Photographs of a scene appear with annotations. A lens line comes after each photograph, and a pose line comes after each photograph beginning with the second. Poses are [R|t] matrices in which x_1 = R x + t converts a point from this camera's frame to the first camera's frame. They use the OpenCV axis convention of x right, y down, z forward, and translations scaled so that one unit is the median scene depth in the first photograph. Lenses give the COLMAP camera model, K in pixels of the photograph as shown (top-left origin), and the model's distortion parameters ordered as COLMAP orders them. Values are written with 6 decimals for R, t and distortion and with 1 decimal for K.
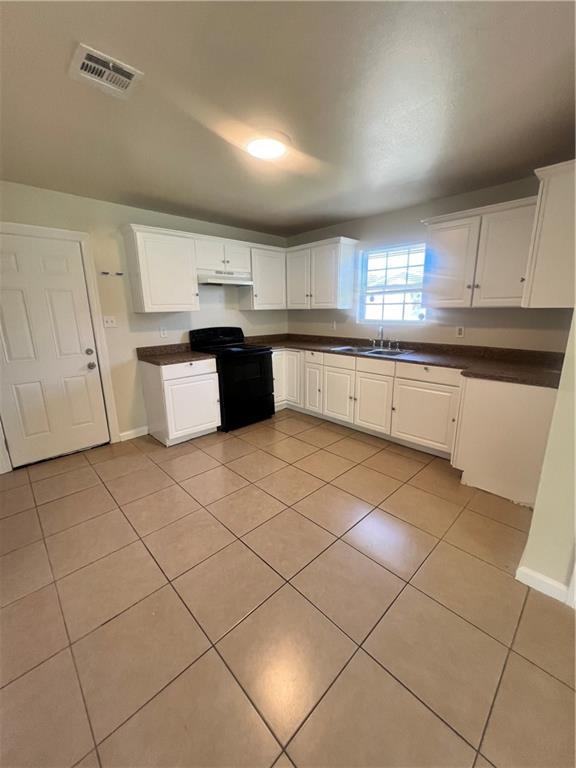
lens RADIAL K [[309.8, 0, 288.0], [0, 309.8, 384.0], [0, 0, 1]] dist [-0.001511, -0.000011]
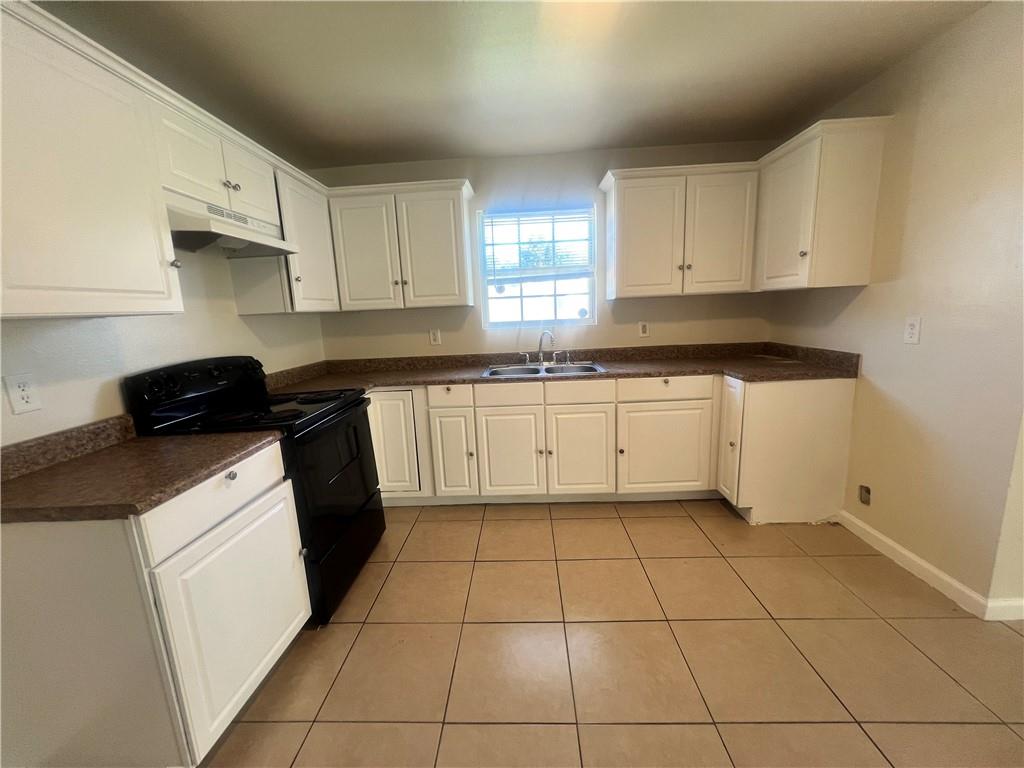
lens RADIAL K [[418.6, 0, 512.0], [0, 418.6, 384.0], [0, 0, 1]] dist [0.018970, -0.000104]
pose [[0.712879, -0.143235, 0.686504, -0.339261], [0.202327, 0.979301, -0.005775, -0.082345], [-0.671467, 0.143015, 0.727103, 0.417036]]
